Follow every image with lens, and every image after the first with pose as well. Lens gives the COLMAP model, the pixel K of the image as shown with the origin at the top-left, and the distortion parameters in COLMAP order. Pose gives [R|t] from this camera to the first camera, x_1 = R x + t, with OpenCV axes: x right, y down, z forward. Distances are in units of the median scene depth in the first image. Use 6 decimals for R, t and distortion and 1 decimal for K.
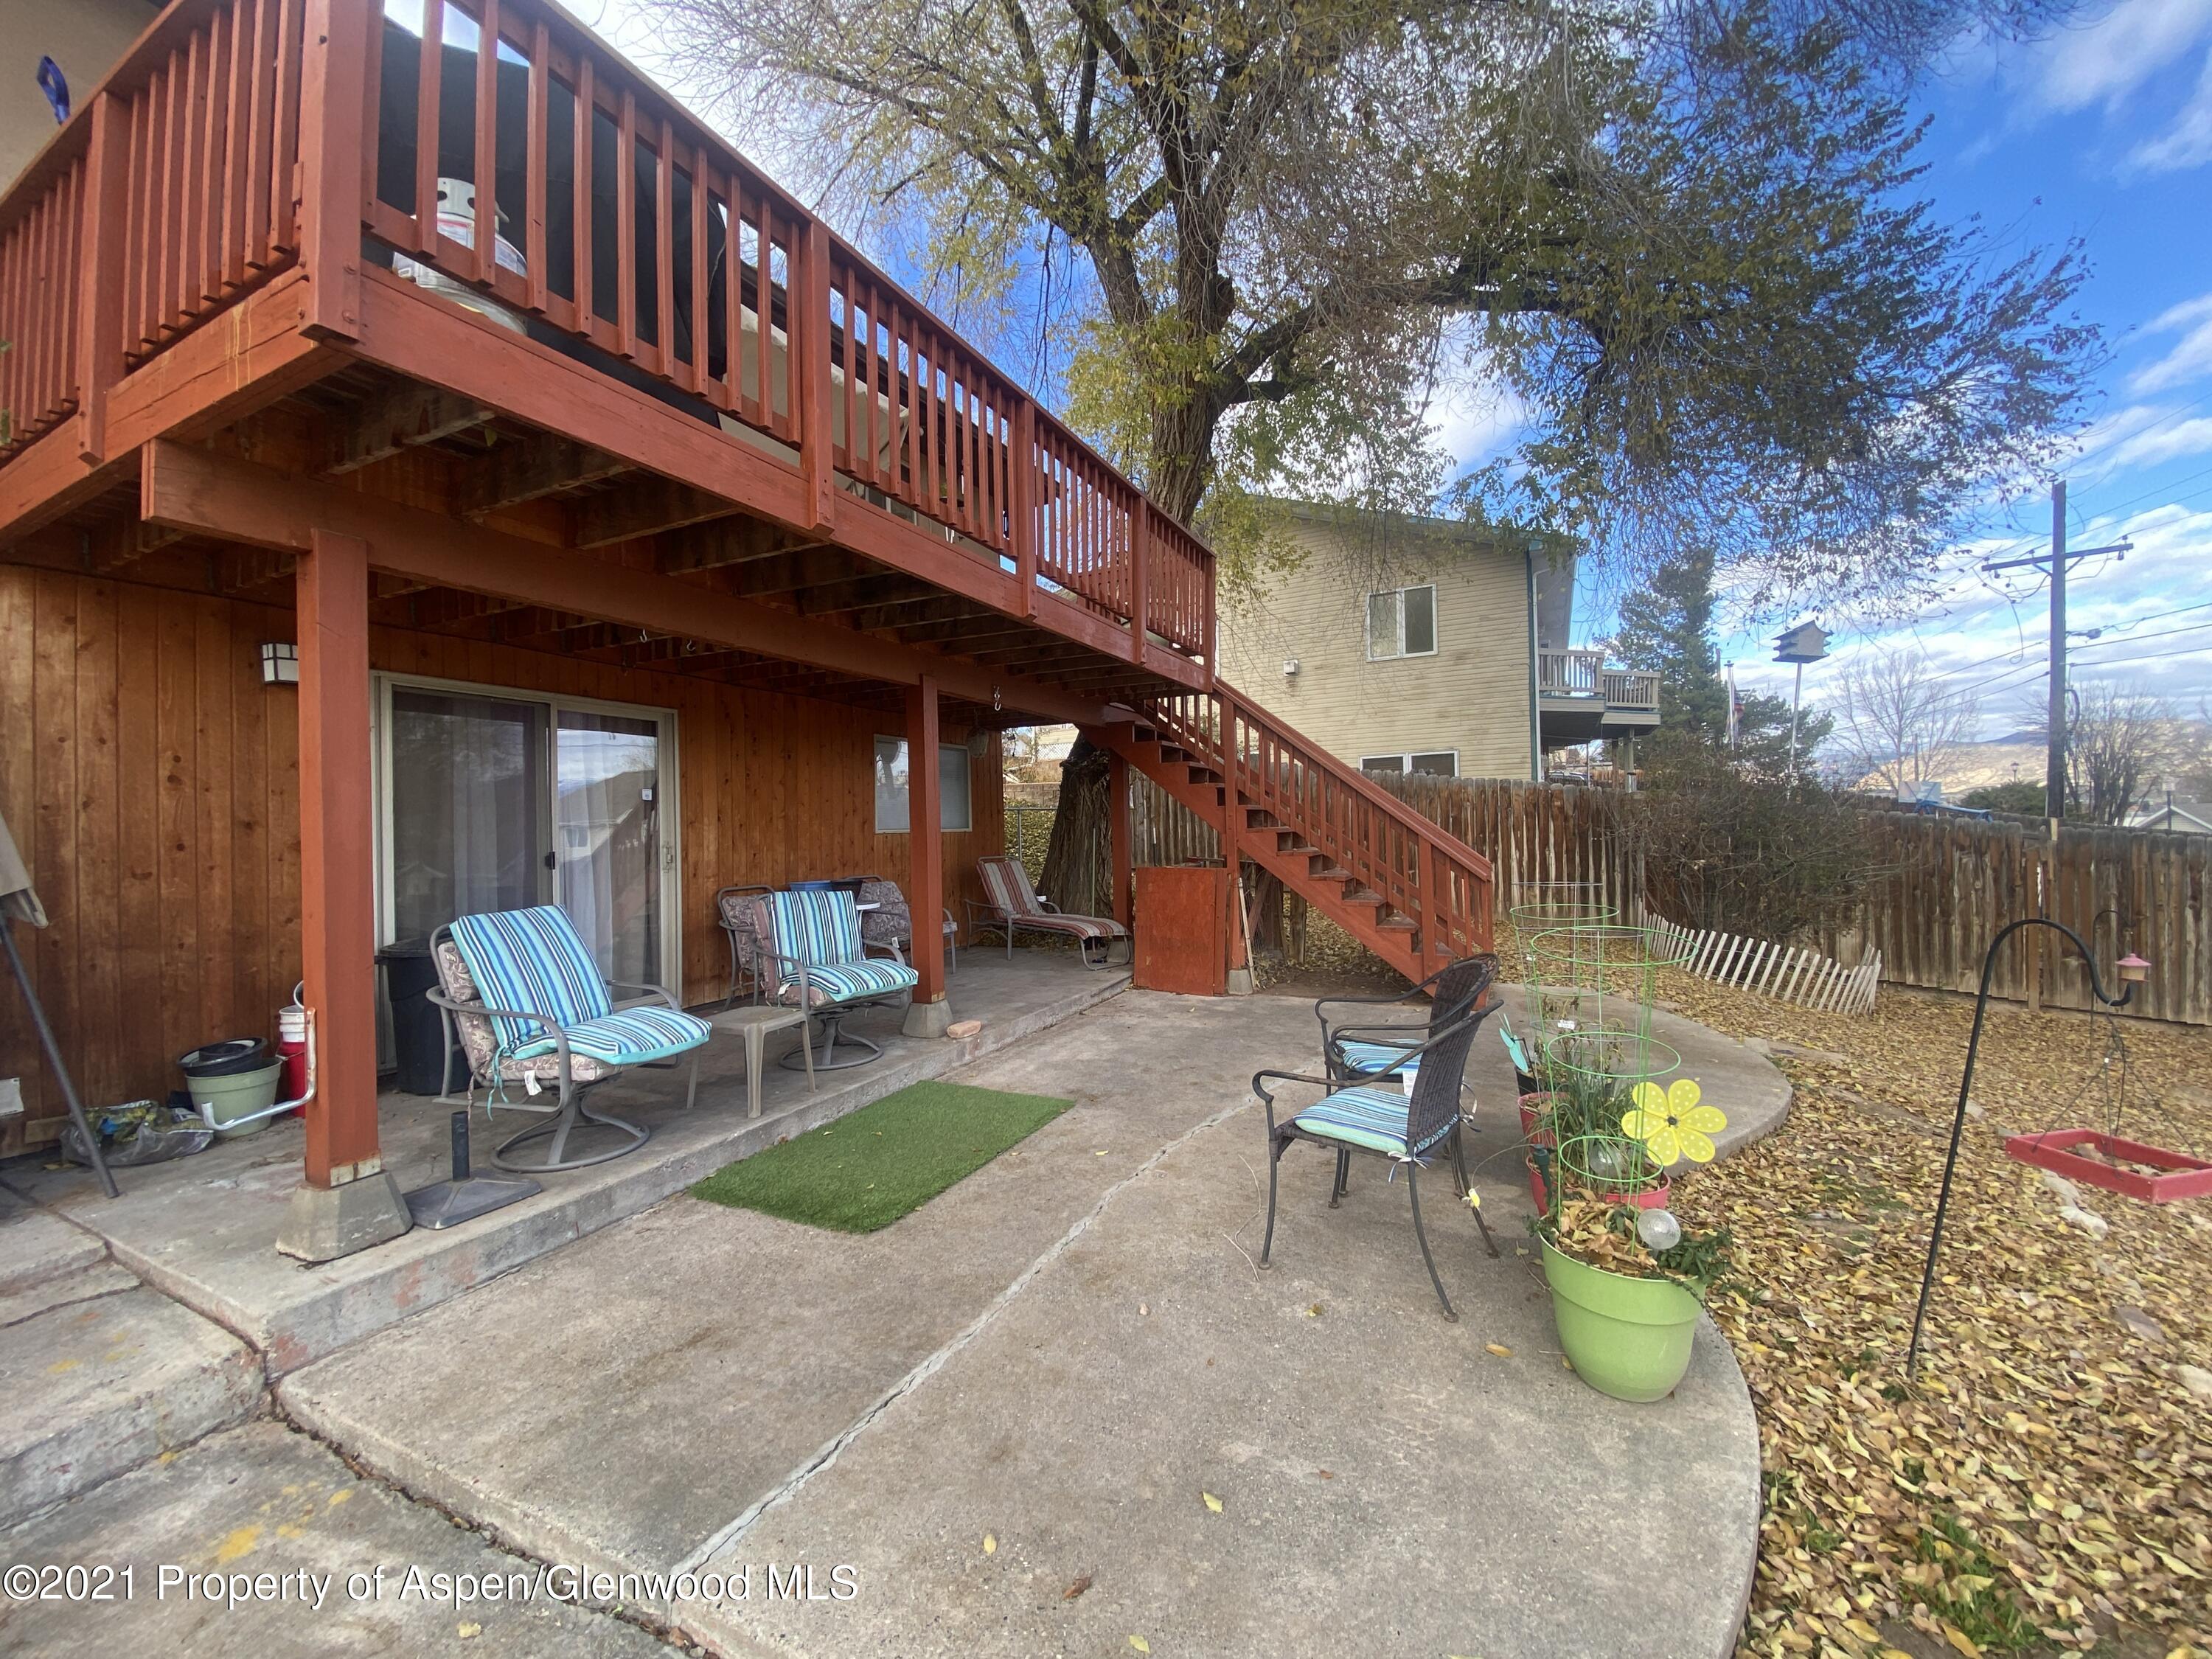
lens RADIAL K [[885.9, 0, 1106.0], [0, 885.9, 829.5], [0, 0, 1]] dist [0.052781, -0.033552]
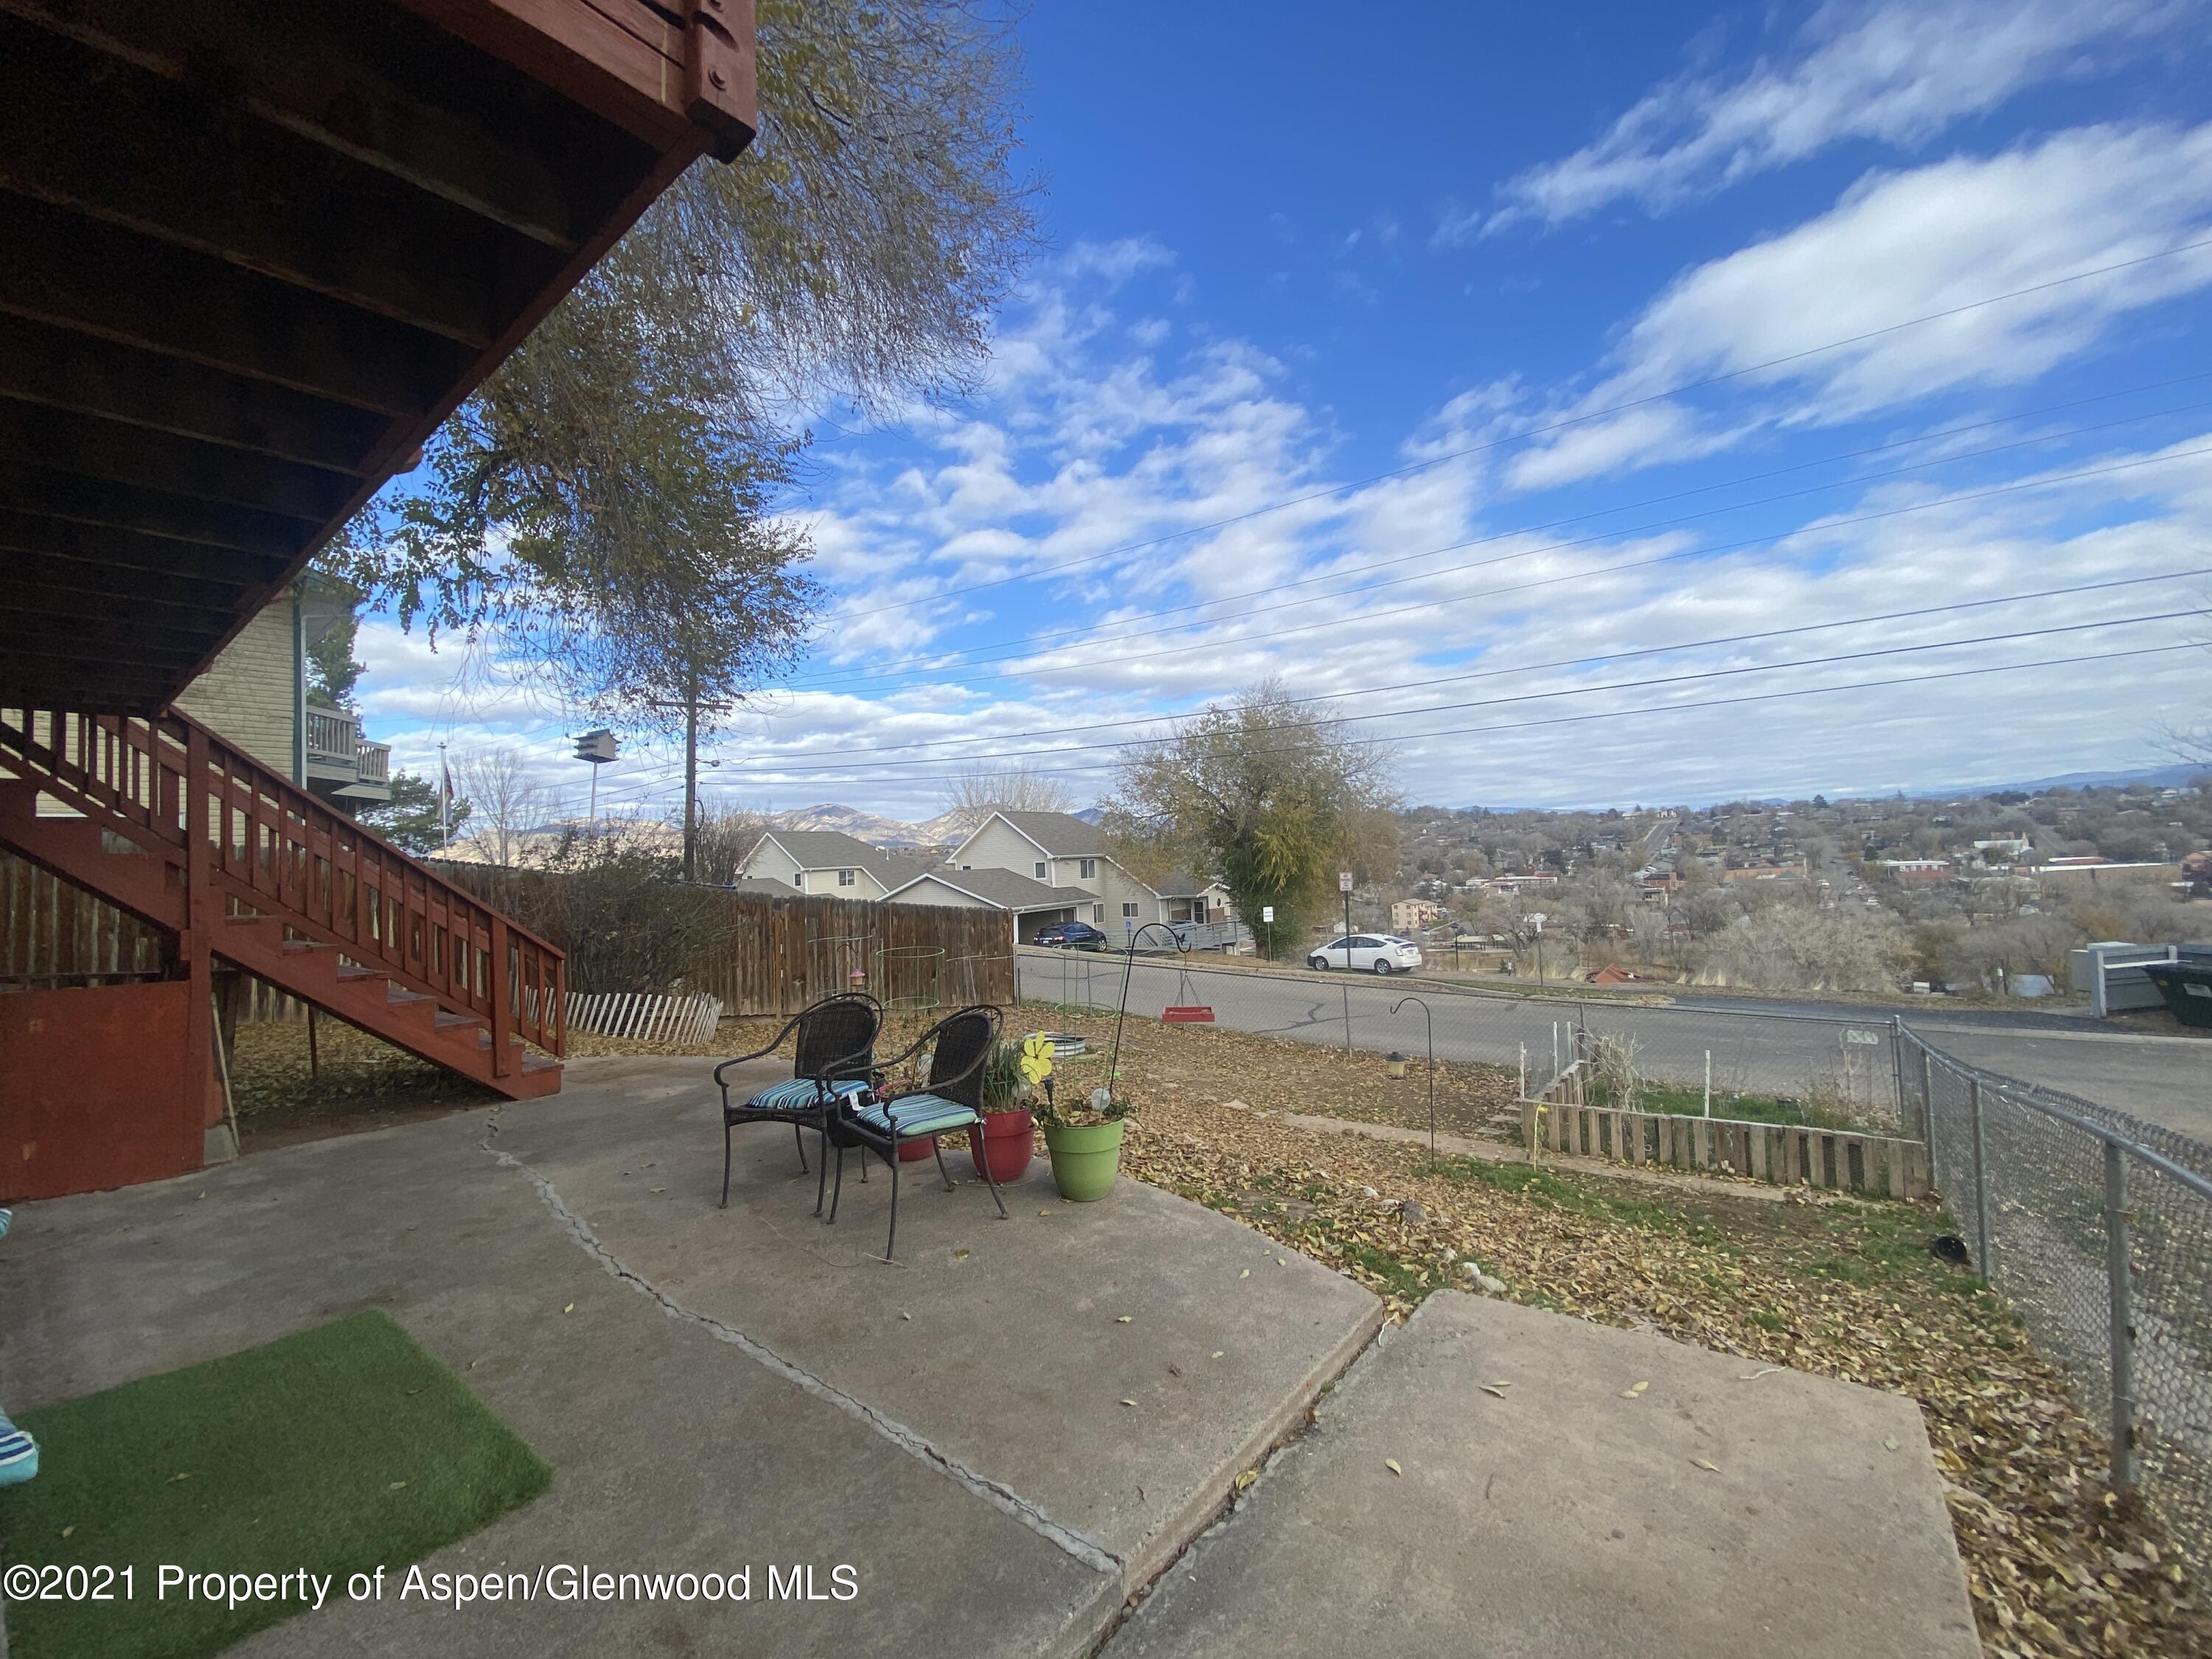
lens RADIAL K [[885.9, 0, 1106.0], [0, 885.9, 829.5], [0, 0, 1]] dist [0.052781, -0.033552]
pose [[0.231888, 0.049266, 0.971494, -0.500629], [0.040119, 0.997383, -0.060155, -0.001510], [-0.971915, 0.052925, 0.229304, 0.220922]]
